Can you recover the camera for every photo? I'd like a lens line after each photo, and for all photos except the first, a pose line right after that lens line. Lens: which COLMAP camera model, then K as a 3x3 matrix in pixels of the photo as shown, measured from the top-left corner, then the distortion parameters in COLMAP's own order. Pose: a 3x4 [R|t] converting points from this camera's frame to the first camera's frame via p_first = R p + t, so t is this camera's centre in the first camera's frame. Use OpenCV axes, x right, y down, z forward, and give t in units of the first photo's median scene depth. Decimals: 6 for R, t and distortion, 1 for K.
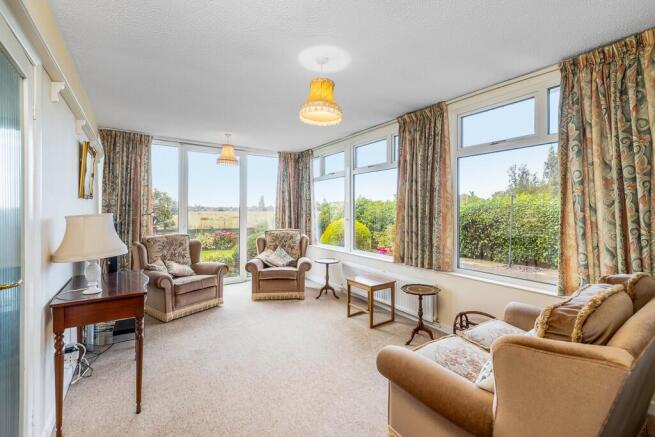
lens RADIAL K [[291.6, 0, 330.5], [0, 291.6, 200.7], [0, 0, 1]] dist [0.000871, -0.000021]
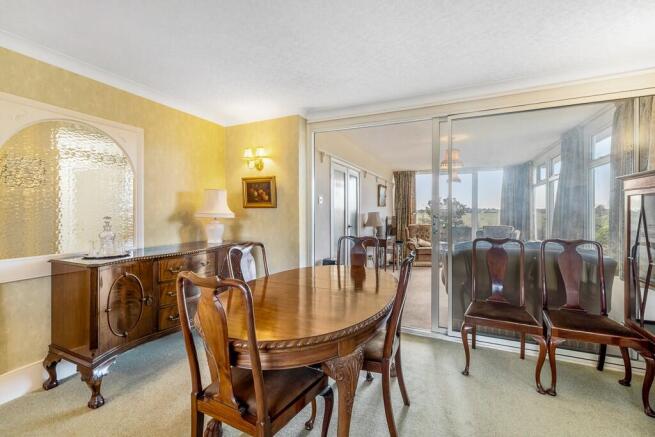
lens RADIAL K [[281.9, 0, 327.2], [0, 281.9, 215.0], [0, 0, 1]] dist [0.000451, 0.000024]
pose [[0.504190, 0.009296, -0.863543, 0.665222], [0.023938, 0.999407, 0.024735, -0.002150], [0.863261, -0.033142, 0.503669, -0.393835]]
